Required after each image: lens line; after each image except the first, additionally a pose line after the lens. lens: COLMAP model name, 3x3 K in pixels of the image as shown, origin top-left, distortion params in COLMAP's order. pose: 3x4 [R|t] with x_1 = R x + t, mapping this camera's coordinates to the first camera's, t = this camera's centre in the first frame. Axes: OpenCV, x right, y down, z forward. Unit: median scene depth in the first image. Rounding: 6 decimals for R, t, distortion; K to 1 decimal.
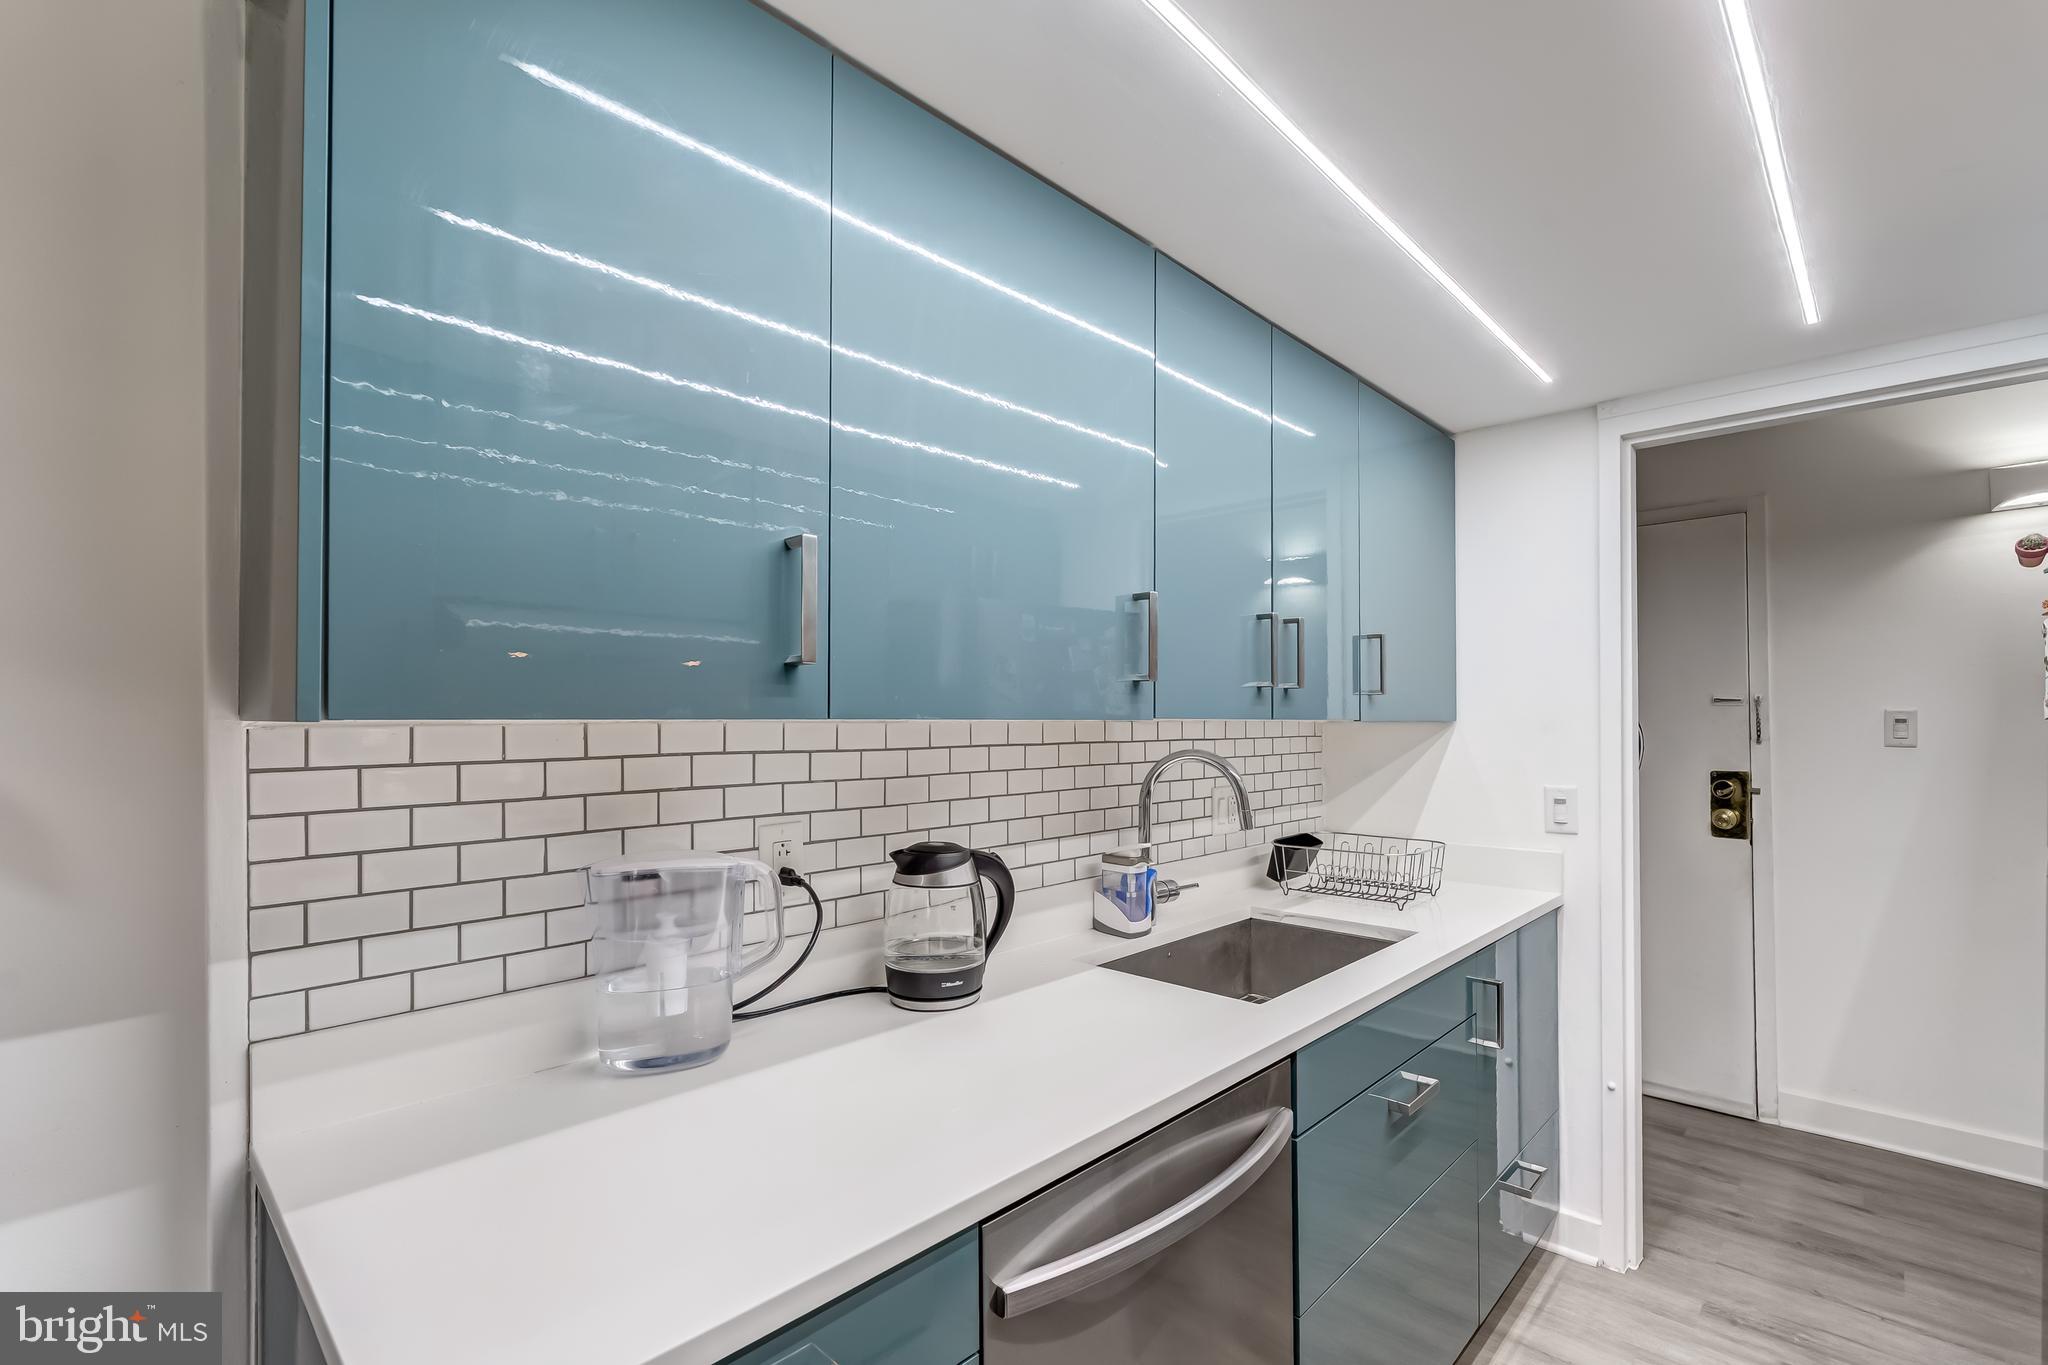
lens RADIAL K [[943.4, 0, 1024.3], [0, 943.4, 706.5], [0, 0, 1]] dist [0.000473, 0.000172]
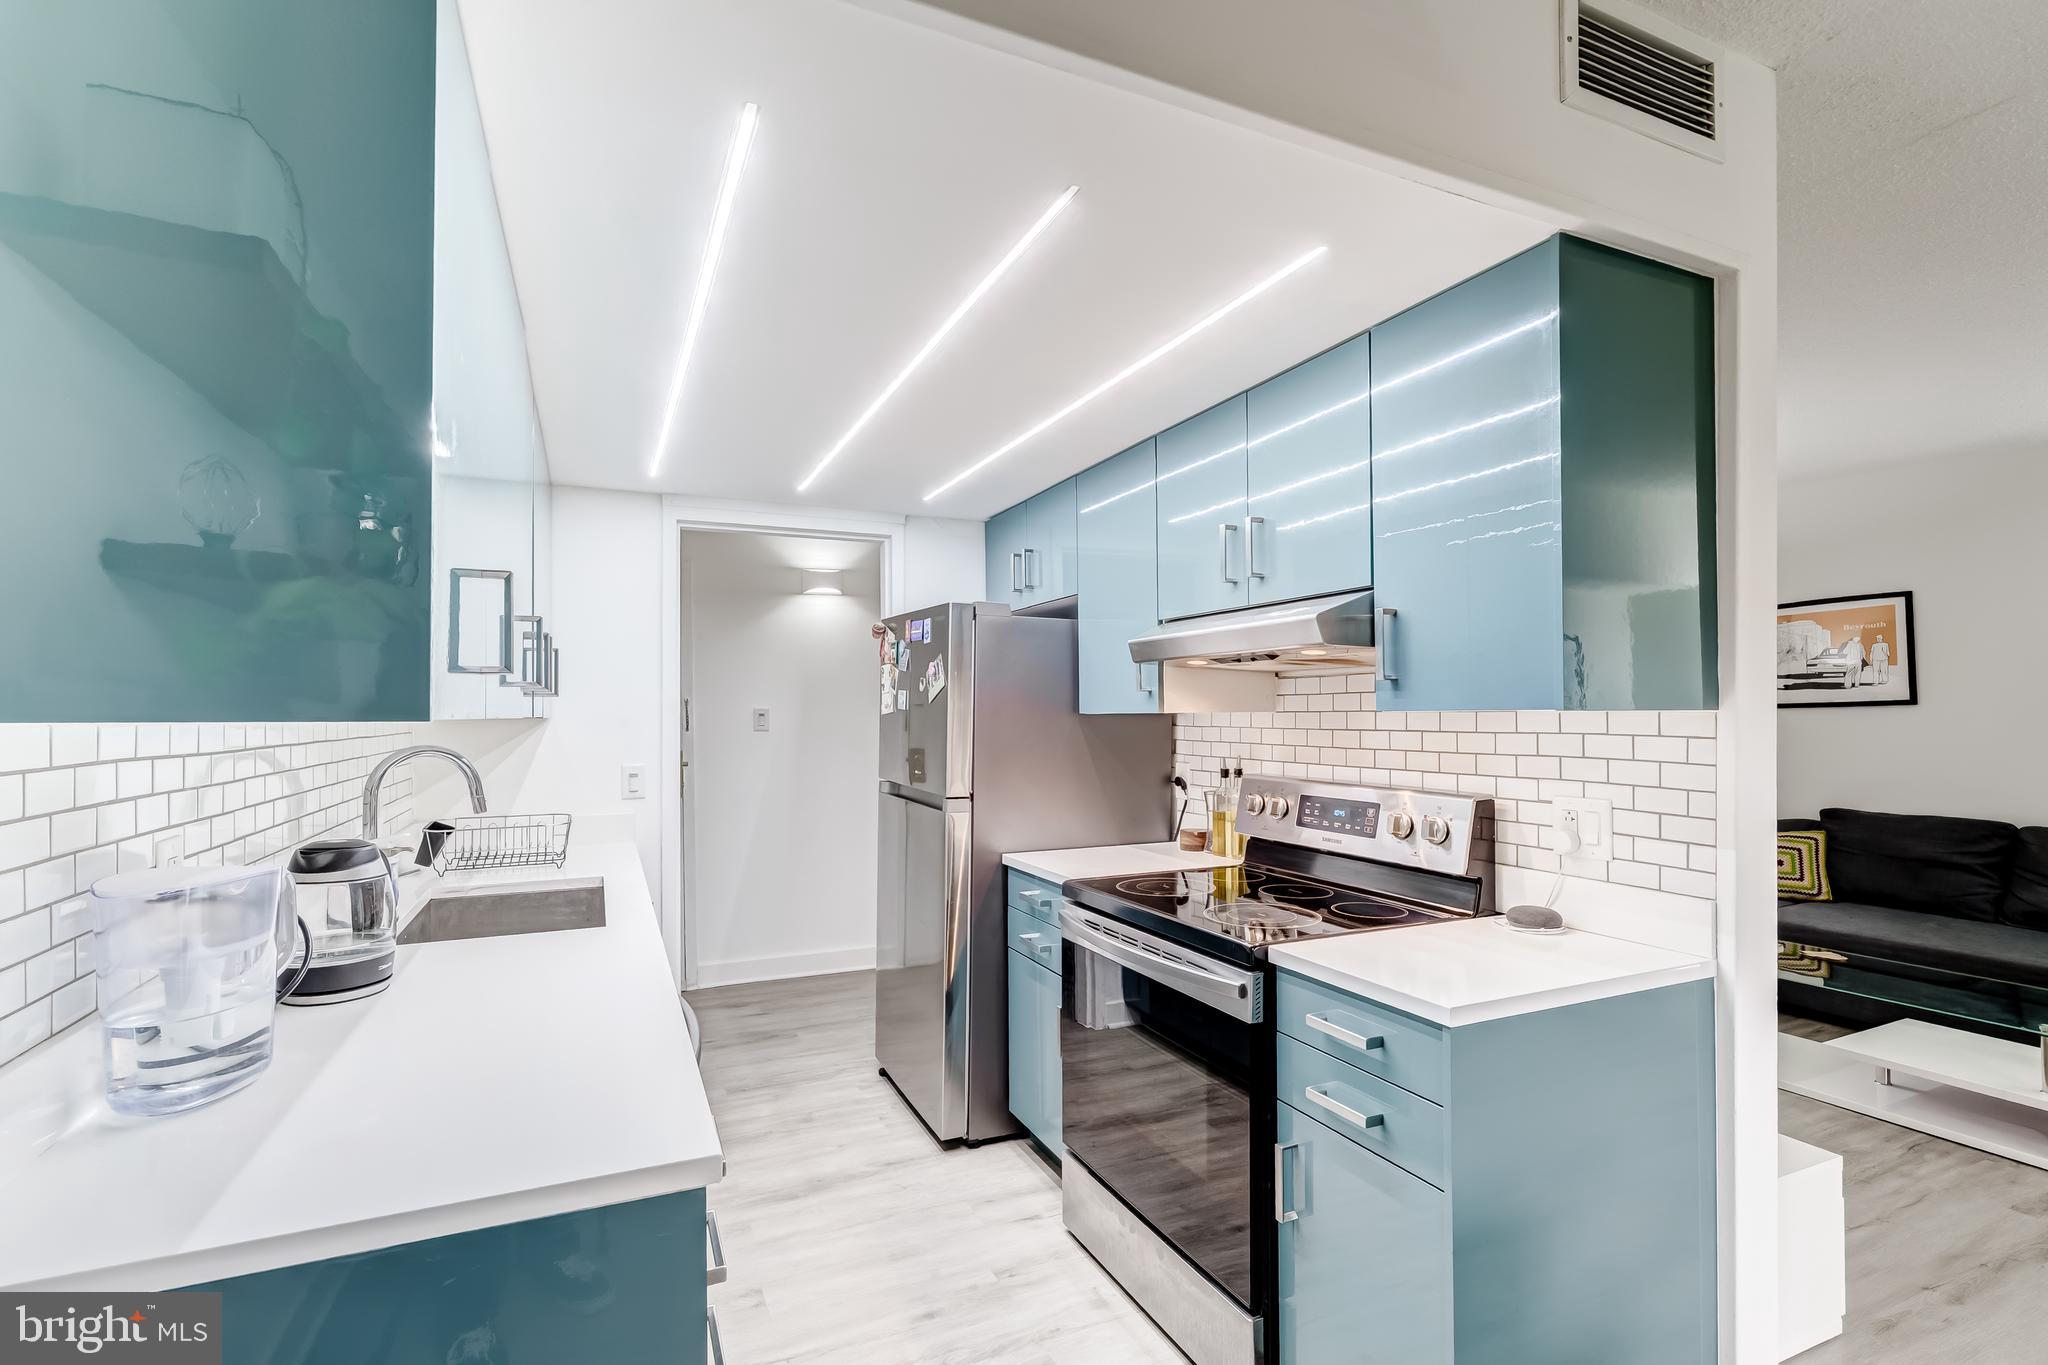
lens RADIAL K [[917.6, 0, 1030.6], [0, 917.6, 697.9], [0, 0, 1]] dist [-0.025922, 0.009478]
pose [[0.389148, 0.011394, 0.921105, -0.437979], [-0.007703, 0.999929, -0.009115, -0.004744], [-0.921143, -0.003548, 0.389208, -0.046309]]
